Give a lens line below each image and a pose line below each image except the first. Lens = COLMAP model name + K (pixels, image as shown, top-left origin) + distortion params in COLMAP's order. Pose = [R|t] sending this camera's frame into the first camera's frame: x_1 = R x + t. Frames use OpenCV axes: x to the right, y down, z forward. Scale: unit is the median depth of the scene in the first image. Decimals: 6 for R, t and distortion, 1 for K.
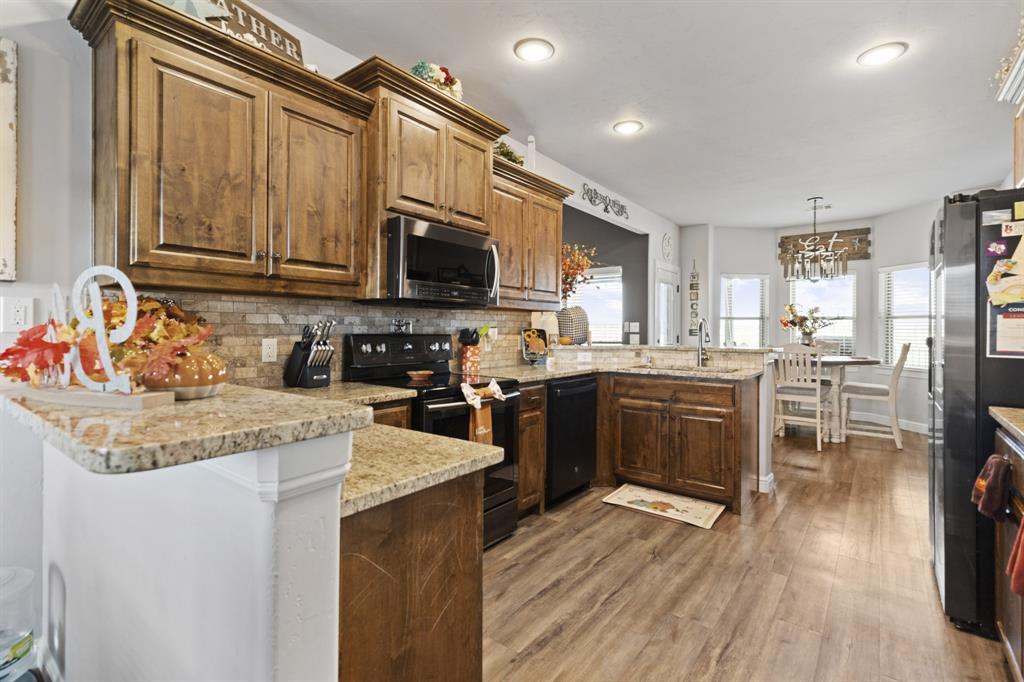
lens RADIAL K [[466.1, 0, 520.7], [0, 466.1, 331.3], [0, 0, 1]] dist [0.011913, -0.002785]
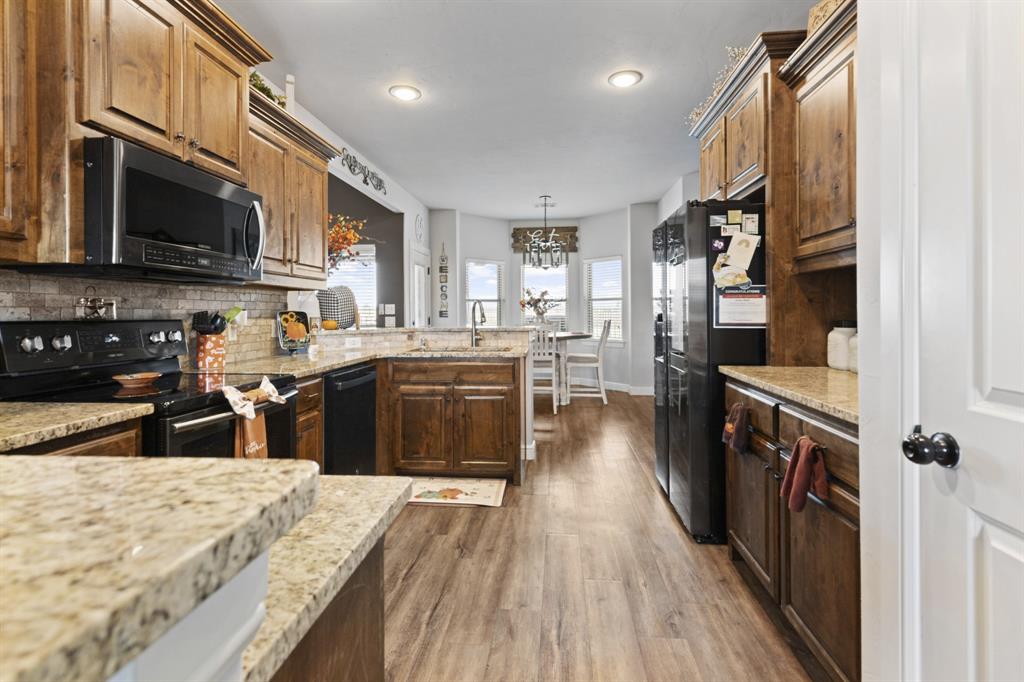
lens RADIAL K [[466.1, 0, 509.8], [0, 466.1, 313.8], [0, 0, 1]] dist [0.011913, -0.002785]
pose [[0.853000, -0.013116, 0.521745, -0.099960], [0.013632, 0.999903, 0.002848, 0.002794], [-0.521732, 0.004683, 0.853096, 0.121197]]
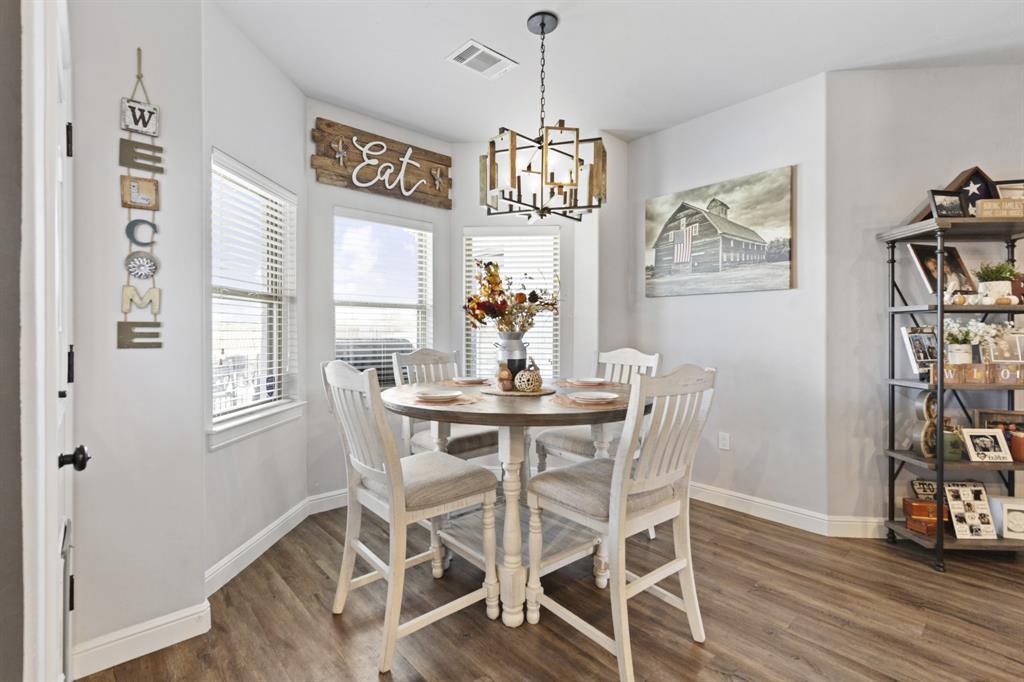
lens RADIAL K [[466.1, 0, 516.8], [0, 466.1, 333.1], [0, 0, 1]] dist [0.011913, -0.002785]
pose [[0.179572, -0.009809, 0.983696, 0.379498], [0.004031, 0.999949, 0.009235, 0.000235], [-0.983737, 0.002307, 0.179602, 1.852431]]
